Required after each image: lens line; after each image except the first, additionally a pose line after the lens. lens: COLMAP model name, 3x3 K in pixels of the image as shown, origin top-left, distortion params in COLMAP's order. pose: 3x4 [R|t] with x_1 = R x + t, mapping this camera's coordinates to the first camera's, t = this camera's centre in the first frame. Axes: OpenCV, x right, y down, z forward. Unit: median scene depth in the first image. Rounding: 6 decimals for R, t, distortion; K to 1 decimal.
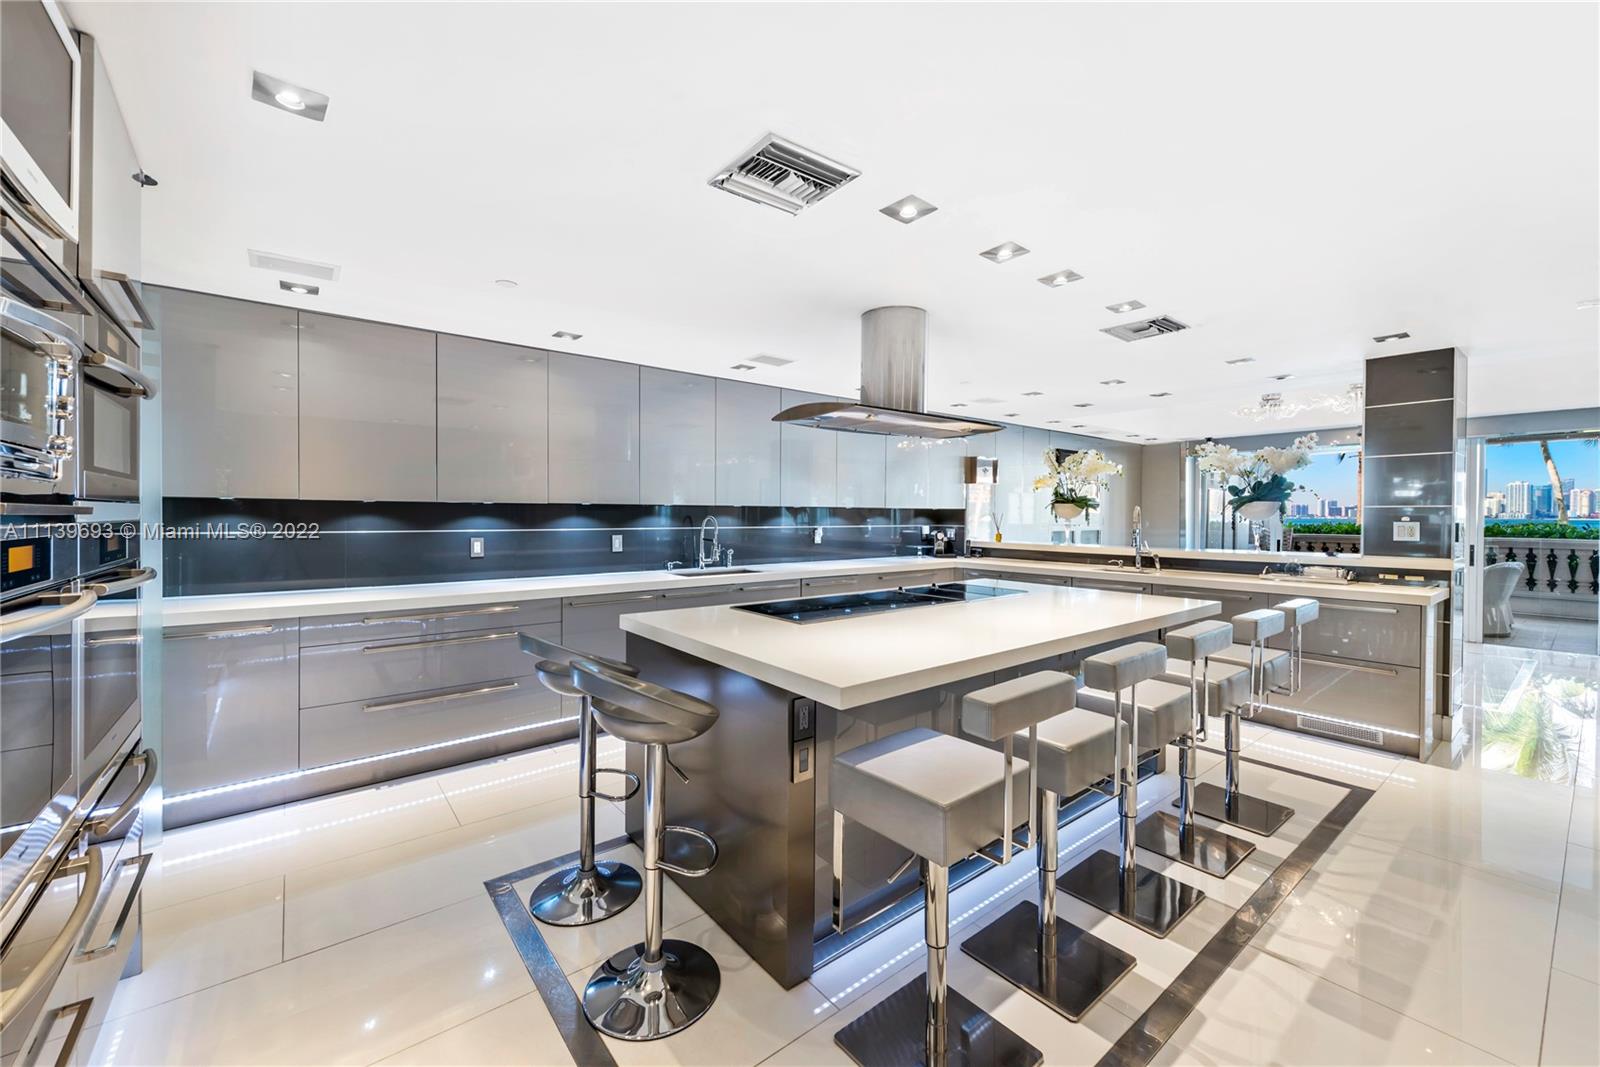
lens RADIAL K [[638.1, 0, 793.6], [0, 638.1, 521.5], [0, 0, 1]] dist [-0.000157, -0.000275]
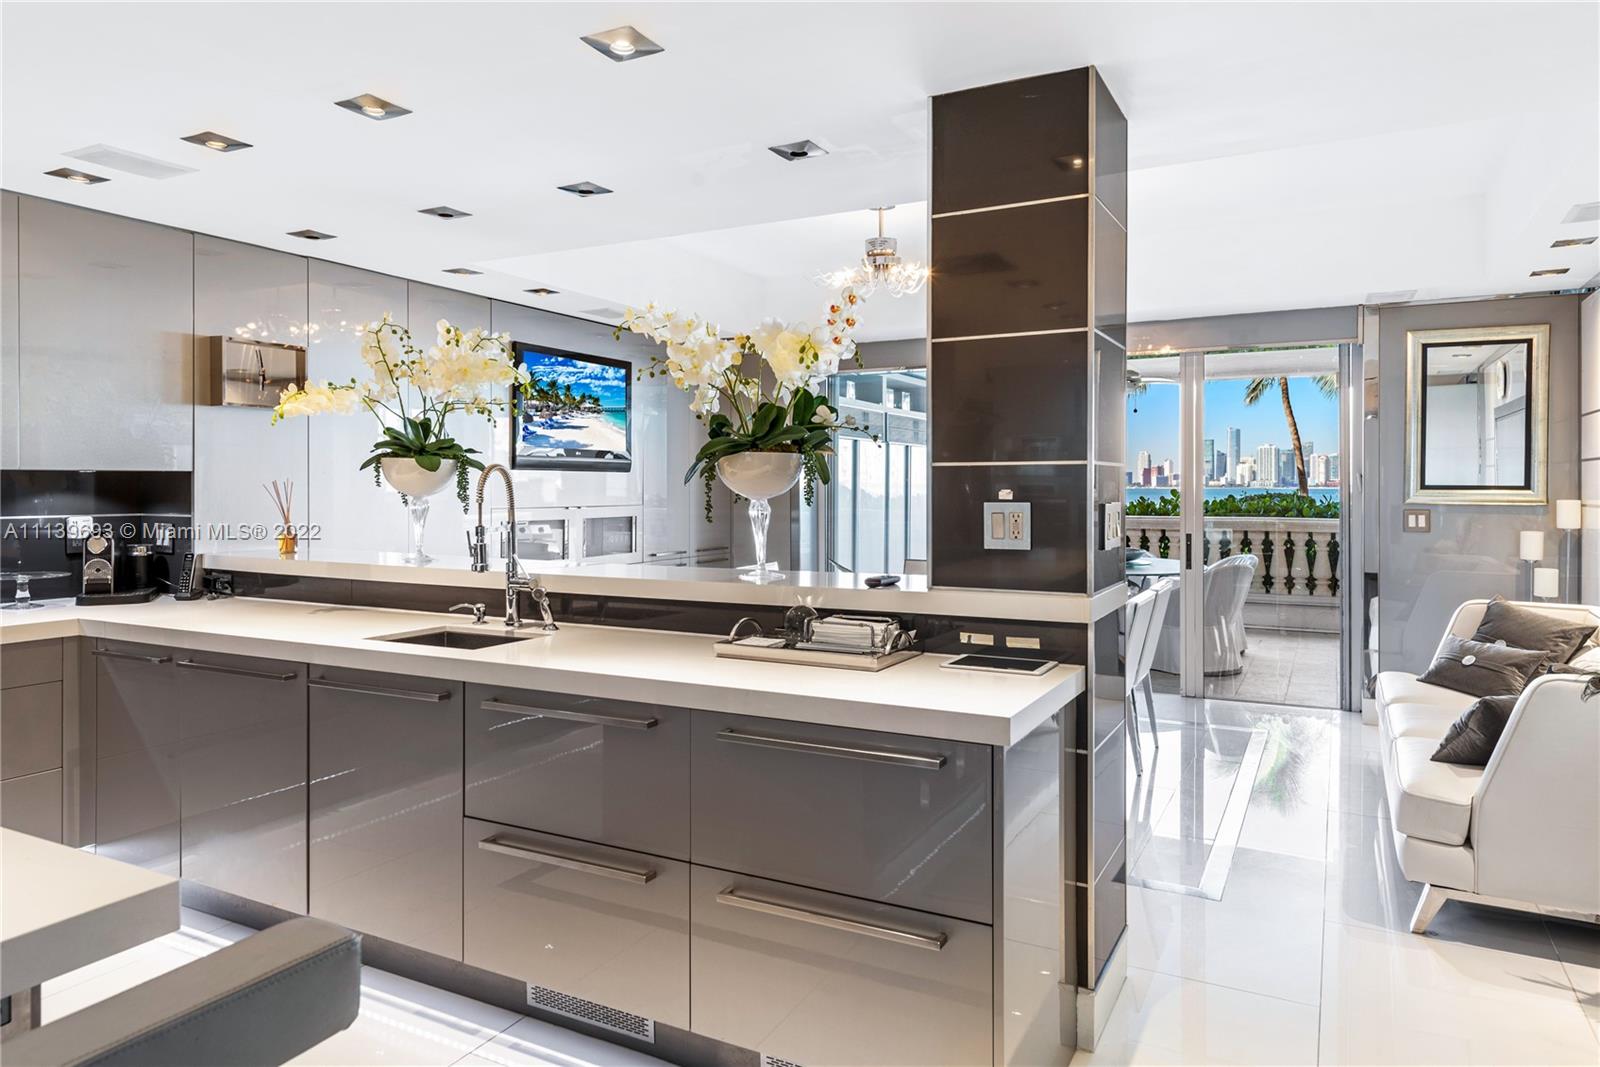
lens RADIAL K [[1000.3, 0, 824.9], [0, 1000.3, 490.5], [0, 0, 1]] dist [0.005331, 0.001276]
pose [[0.908244, -0.005840, 0.418399, 0.359083], [0.008296, 0.999957, -0.004051, -0.002643], [-0.418358, 0.007150, 0.908254, 0.288720]]
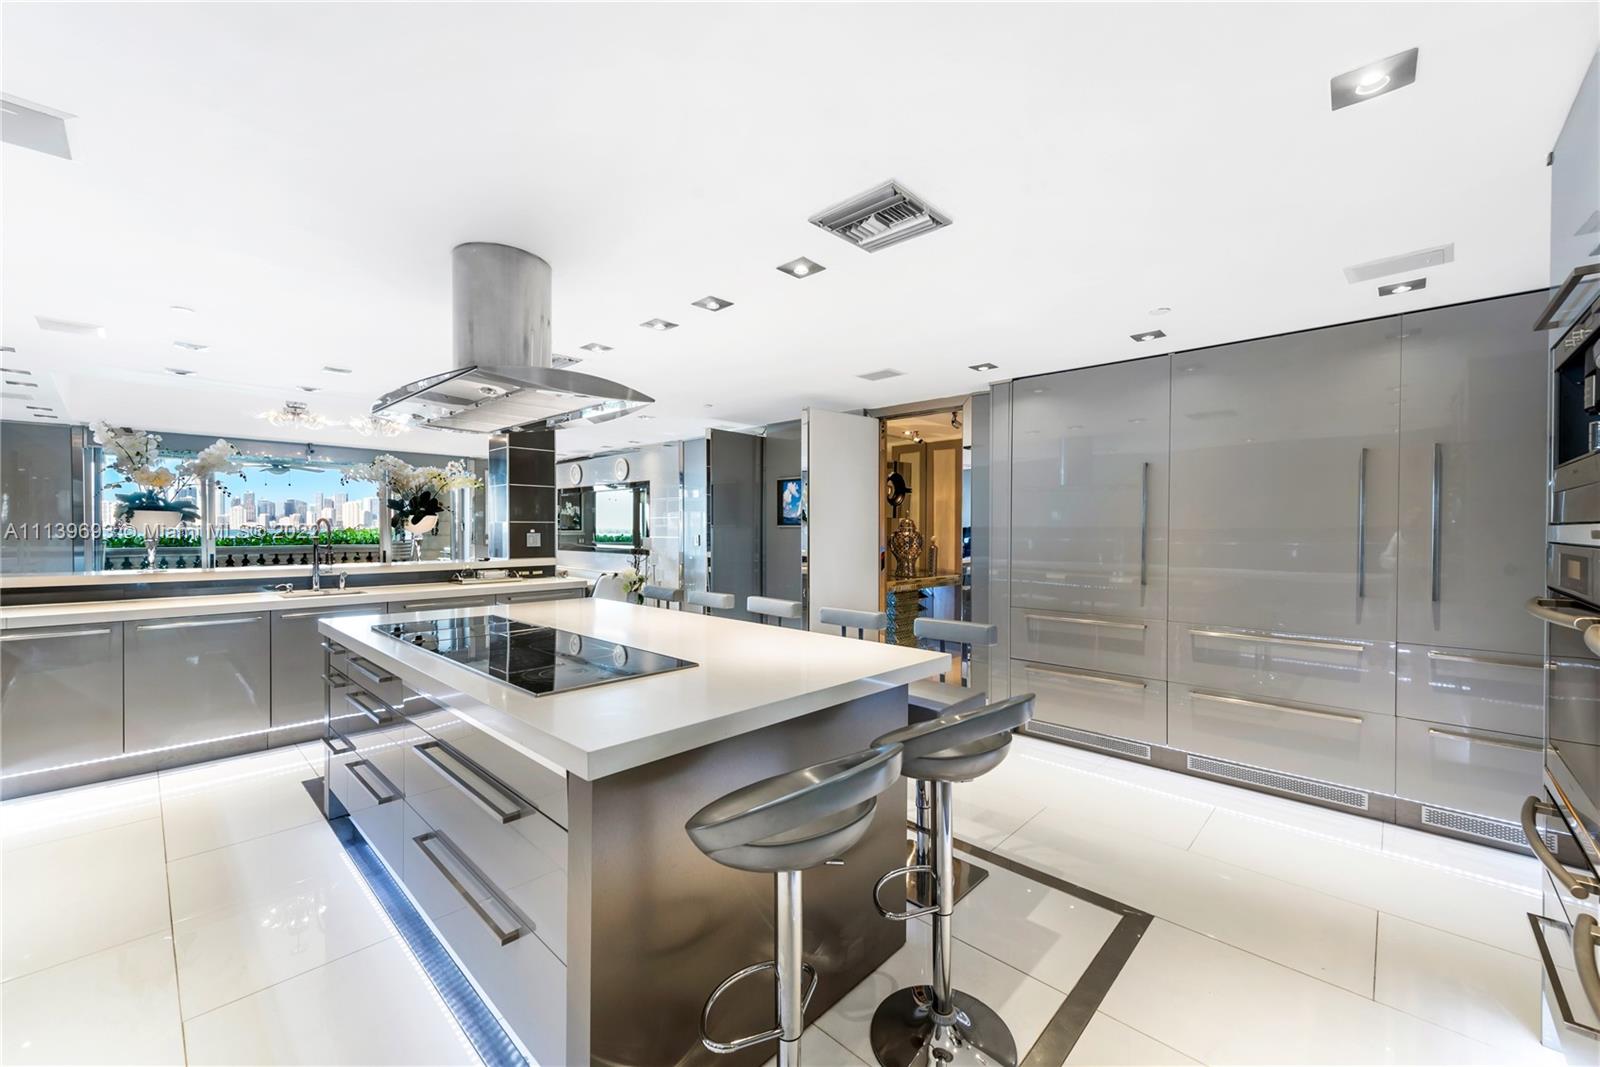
lens RADIAL K [[638.1, 0, 801.9], [0, 638.1, 530.1], [0, 0, 1]] dist [-0.000157, -0.000275]
pose [[-0.157406, -0.005116, 0.987521, -0.316101], [0.010020, 0.999927, 0.006777, -0.005465], [-0.987483, 0.010962, -0.157343, 0.385023]]
